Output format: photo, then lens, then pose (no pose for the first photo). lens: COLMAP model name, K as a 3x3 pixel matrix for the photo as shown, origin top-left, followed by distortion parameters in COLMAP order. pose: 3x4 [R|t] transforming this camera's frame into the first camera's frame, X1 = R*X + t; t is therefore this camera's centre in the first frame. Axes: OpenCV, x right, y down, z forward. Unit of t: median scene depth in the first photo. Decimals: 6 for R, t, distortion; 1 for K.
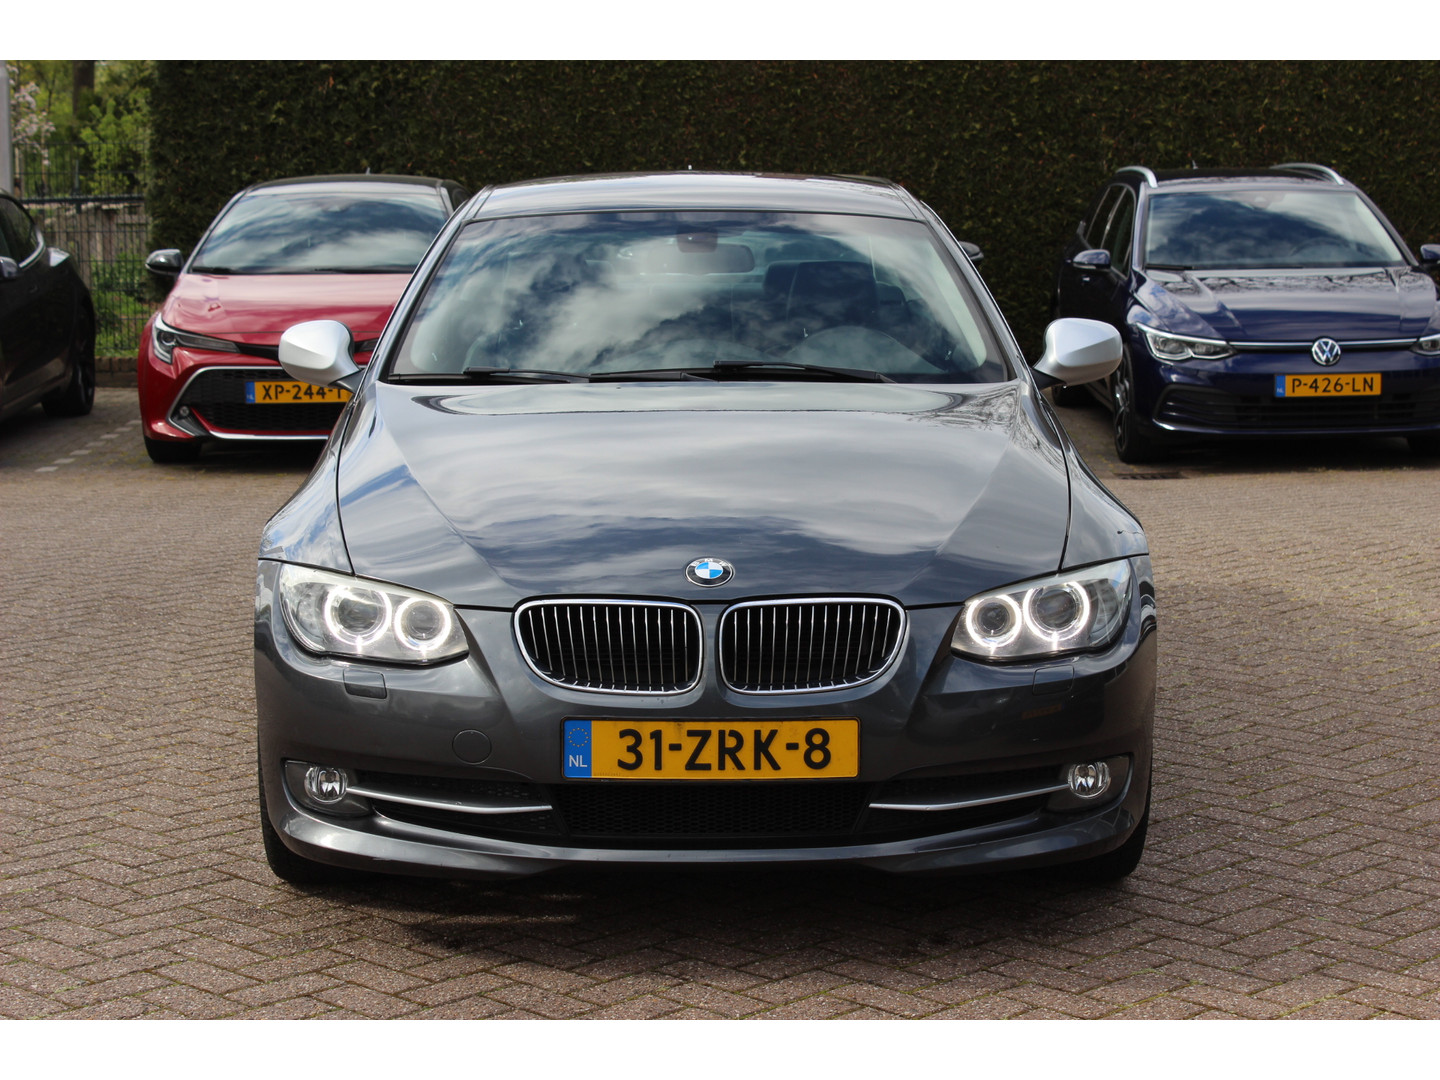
lens RADIAL K [[2877.5, 0, 721.2], [0, 2877.5, 537.4], [0, 0, 1]] dist [-0.020277, 0.000000]
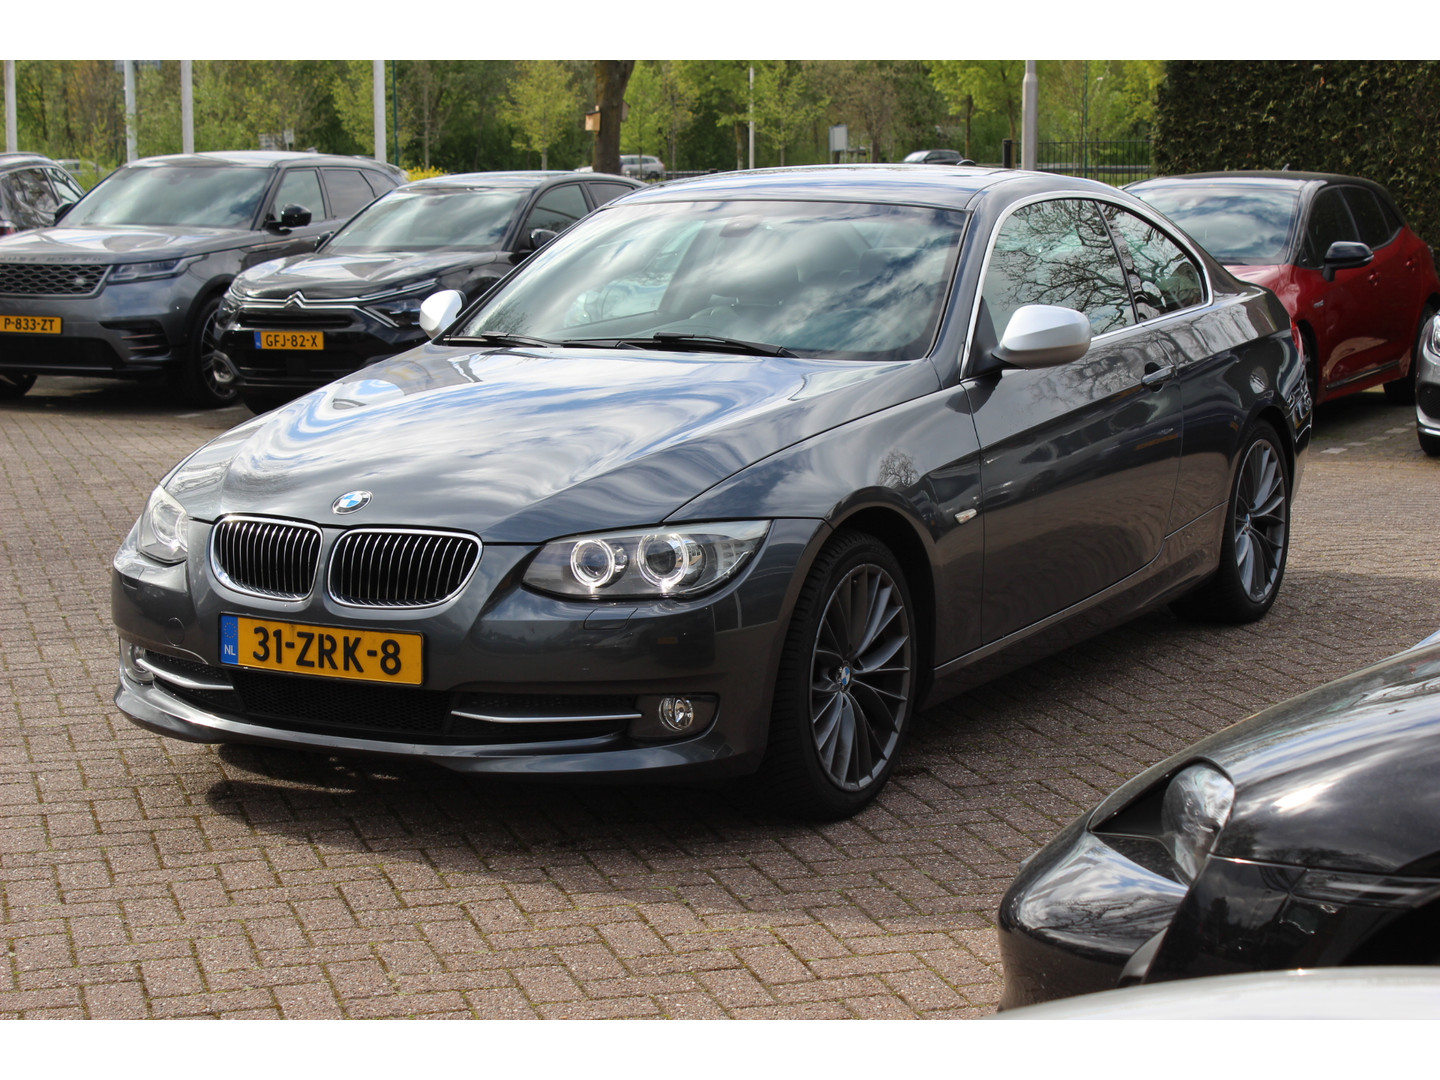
lens RADIAL K [[2754.9, 0, 718.9], [0, 2754.9, 545.8], [0, 0, 1]] dist [0.023347, 0.000000]
pose [[0.869726, 0.067738, -0.488865, 0.203430], [-0.063770, 0.997657, 0.024785, -0.002174], [0.489398, 0.009619, 0.872007, 0.028260]]
